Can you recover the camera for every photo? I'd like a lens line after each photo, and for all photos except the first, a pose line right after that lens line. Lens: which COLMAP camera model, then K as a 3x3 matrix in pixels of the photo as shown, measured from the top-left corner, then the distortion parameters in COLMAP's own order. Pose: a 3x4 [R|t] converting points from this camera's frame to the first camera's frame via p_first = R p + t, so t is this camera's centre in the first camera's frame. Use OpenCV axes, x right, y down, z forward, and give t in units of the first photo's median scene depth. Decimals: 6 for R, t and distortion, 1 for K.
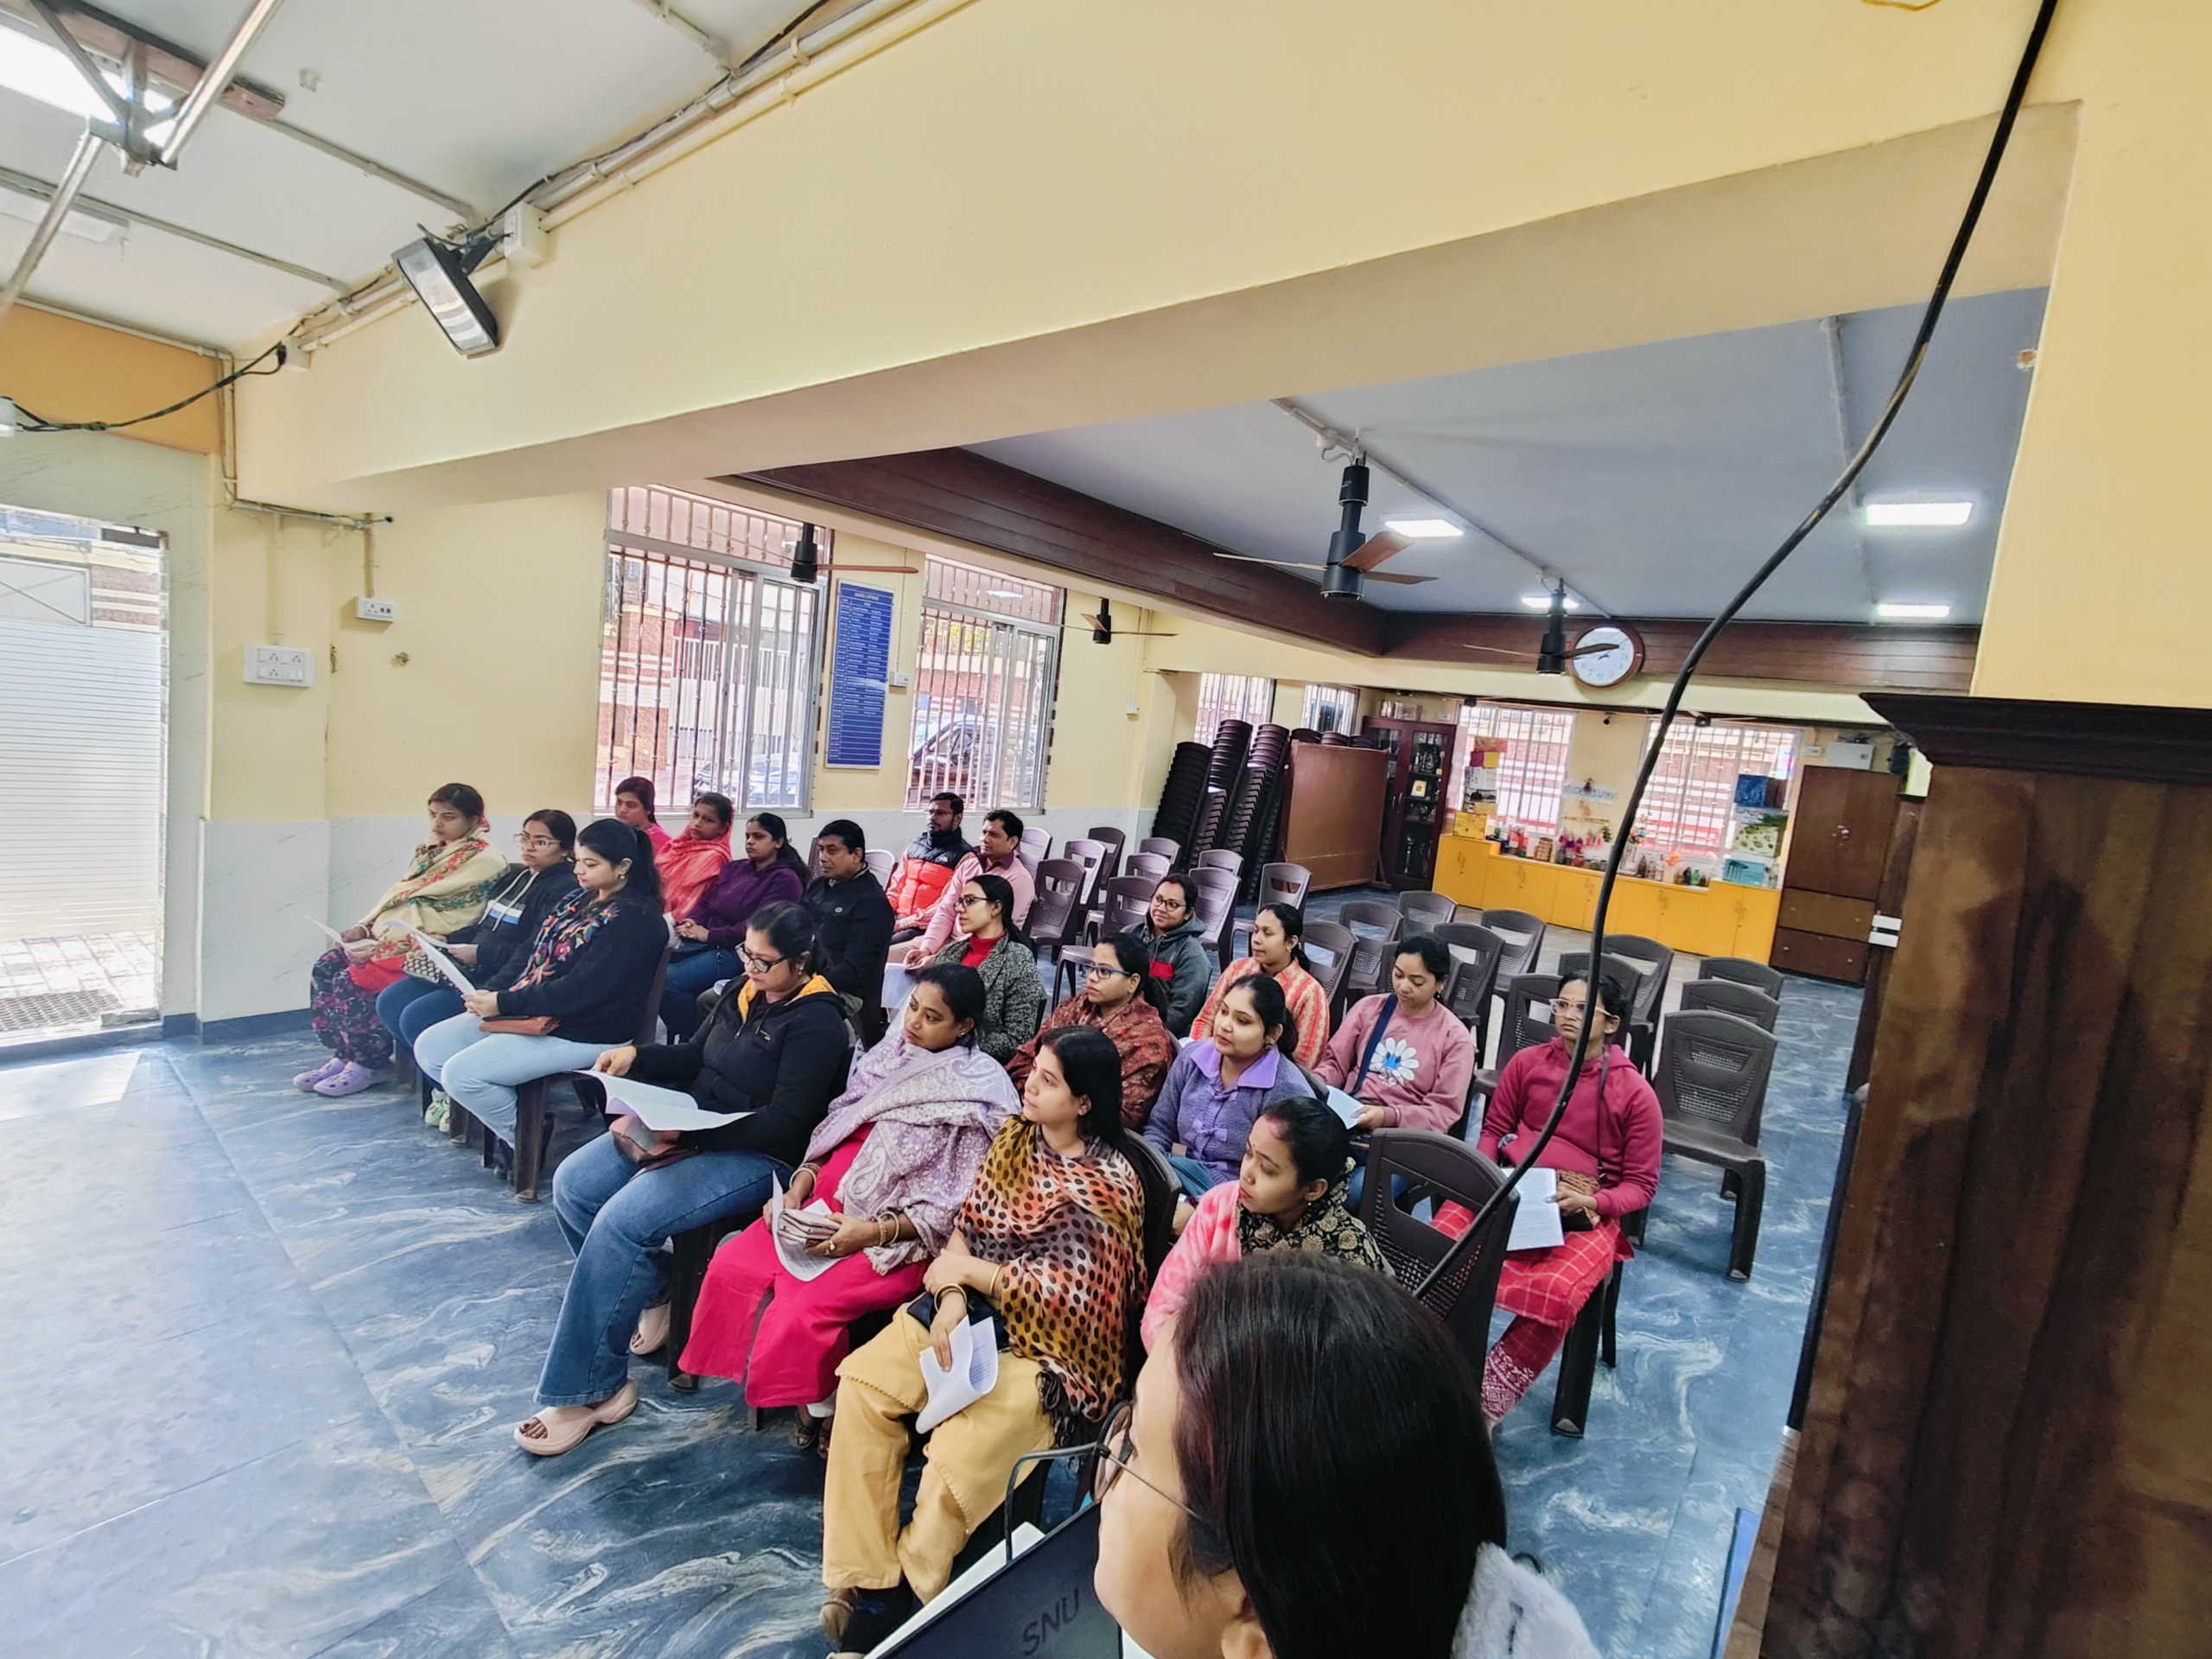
lens RADIAL K [[982.0, 0, 1106.2], [0, 982.0, 807.7], [0, 0, 1]] dist [0.007908, 0.002401]
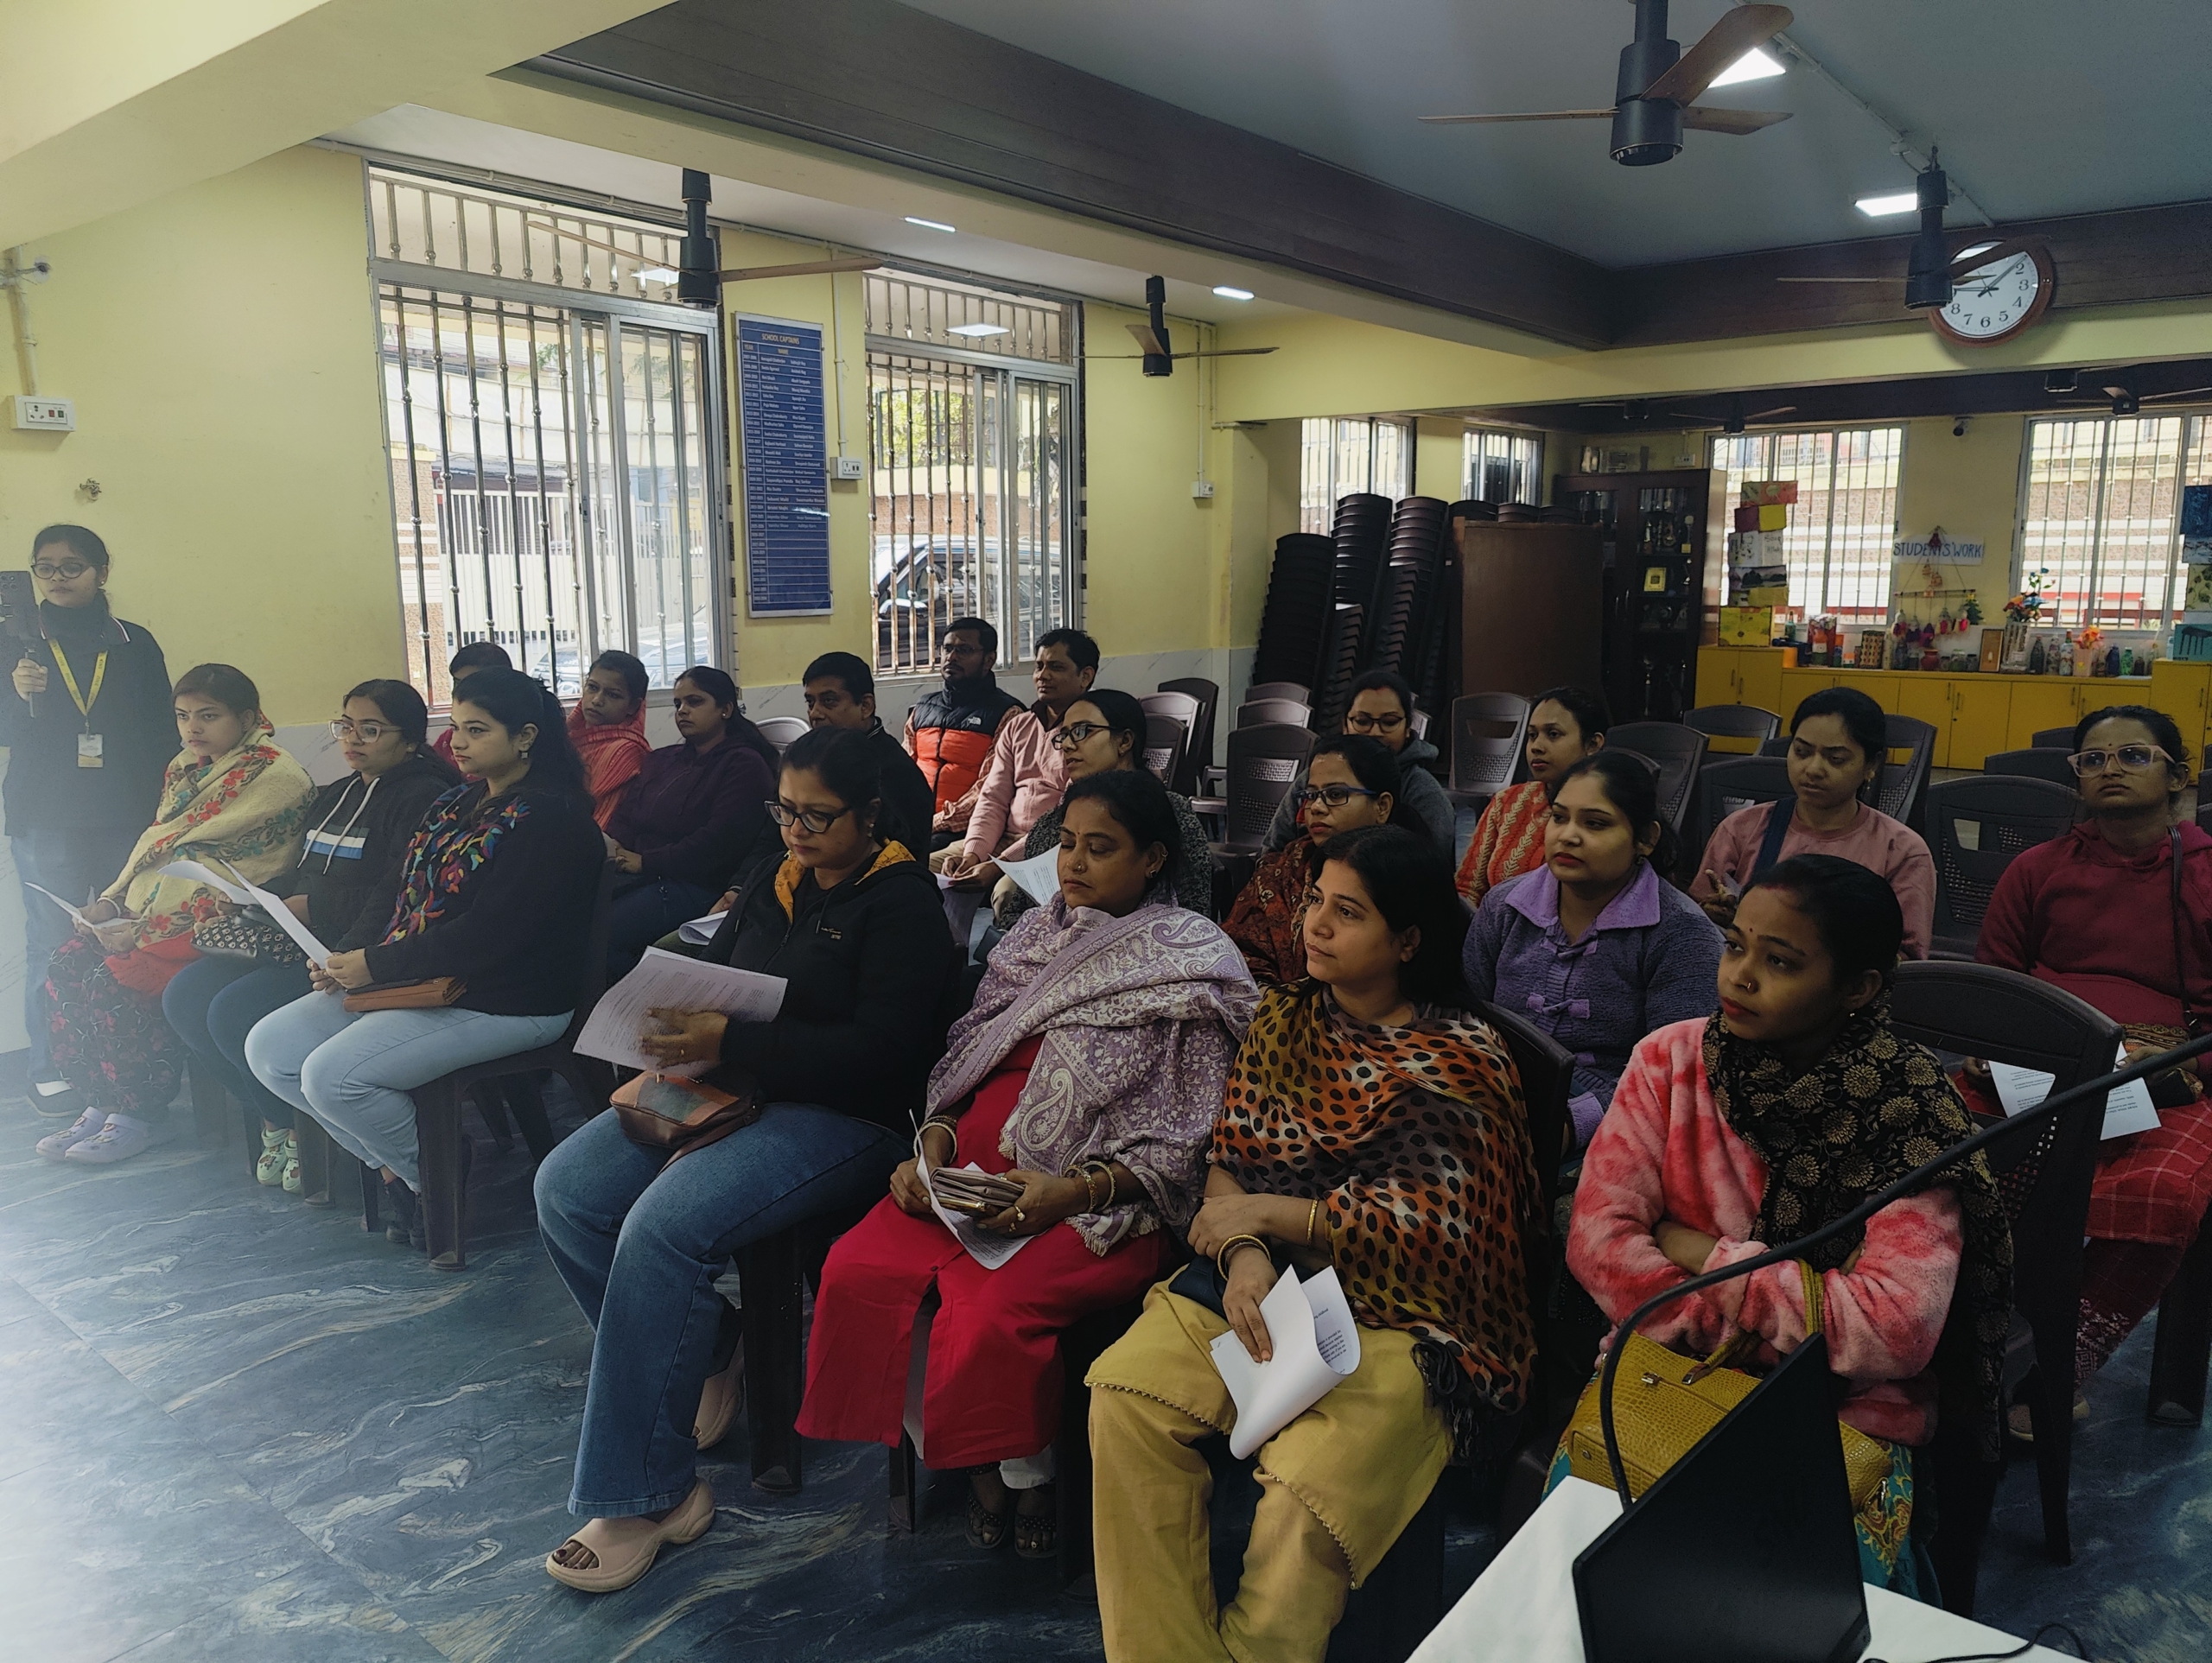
lens RADIAL K [[1538.9, 0, 1100.3], [0, 1538.9, 771.2], [0, 0, 1]] dist [0.041406, -0.038875]
pose [[0.993798, -0.109494, -0.019428, -0.117666], [0.110256, 0.992938, 0.043801, 0.084104], [0.014495, -0.045672, 0.998851, 0.019596]]
